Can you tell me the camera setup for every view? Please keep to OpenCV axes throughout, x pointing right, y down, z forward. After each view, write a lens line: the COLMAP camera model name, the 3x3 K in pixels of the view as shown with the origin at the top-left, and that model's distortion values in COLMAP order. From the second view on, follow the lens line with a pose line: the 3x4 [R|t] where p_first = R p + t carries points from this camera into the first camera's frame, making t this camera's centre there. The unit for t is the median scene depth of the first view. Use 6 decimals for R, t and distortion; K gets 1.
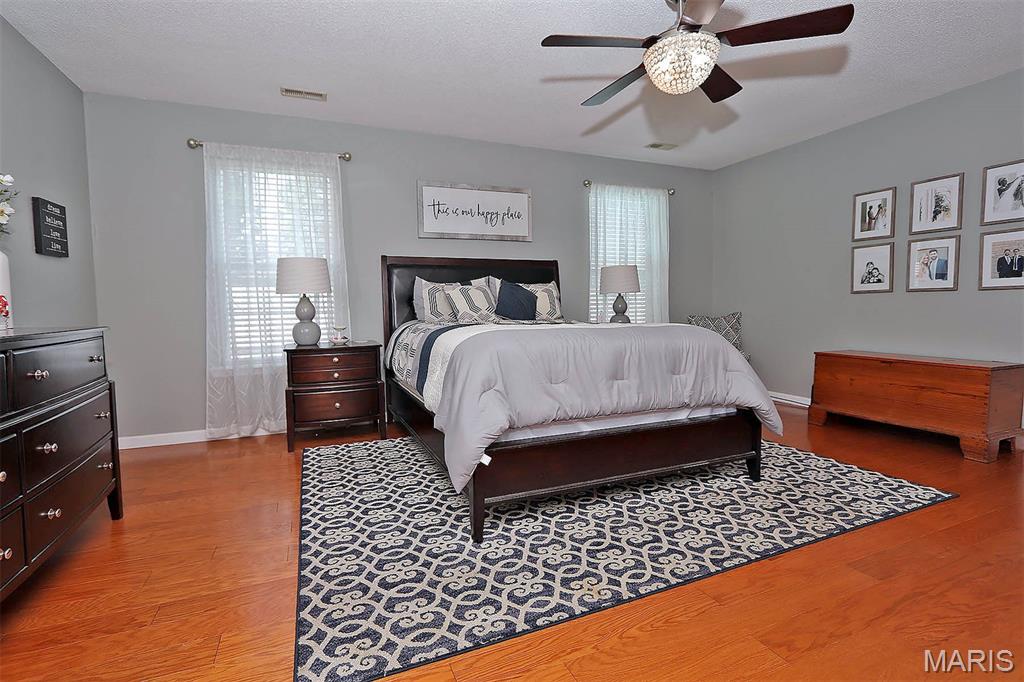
lens RADIAL K [[472.0, 0, 503.0], [0, 472.0, 338.7], [0, 0, 1]] dist [-0.019110, 0.003147]
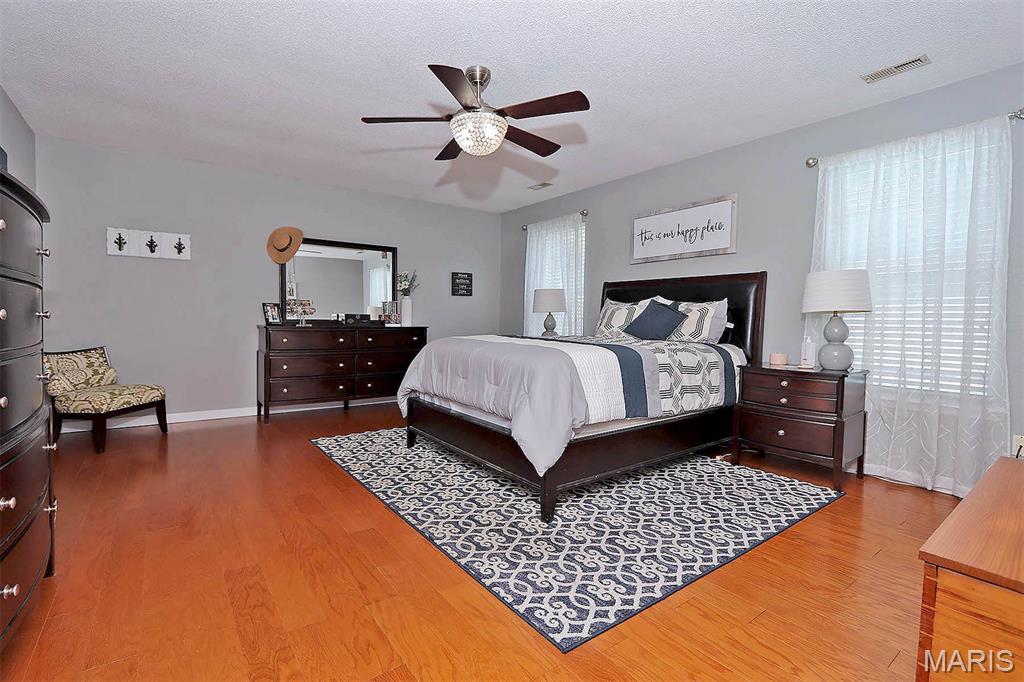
lens RADIAL K [[472.0, 0, 502.0], [0, 472.0, 339.1], [0, 0, 1]] dist [-0.019110, 0.003147]
pose [[0.238761, 0.052769, -0.969643, 0.867528], [-0.092711, 0.995200, 0.031331, -0.039187], [0.966643, 0.082416, 0.242507, 0.425056]]
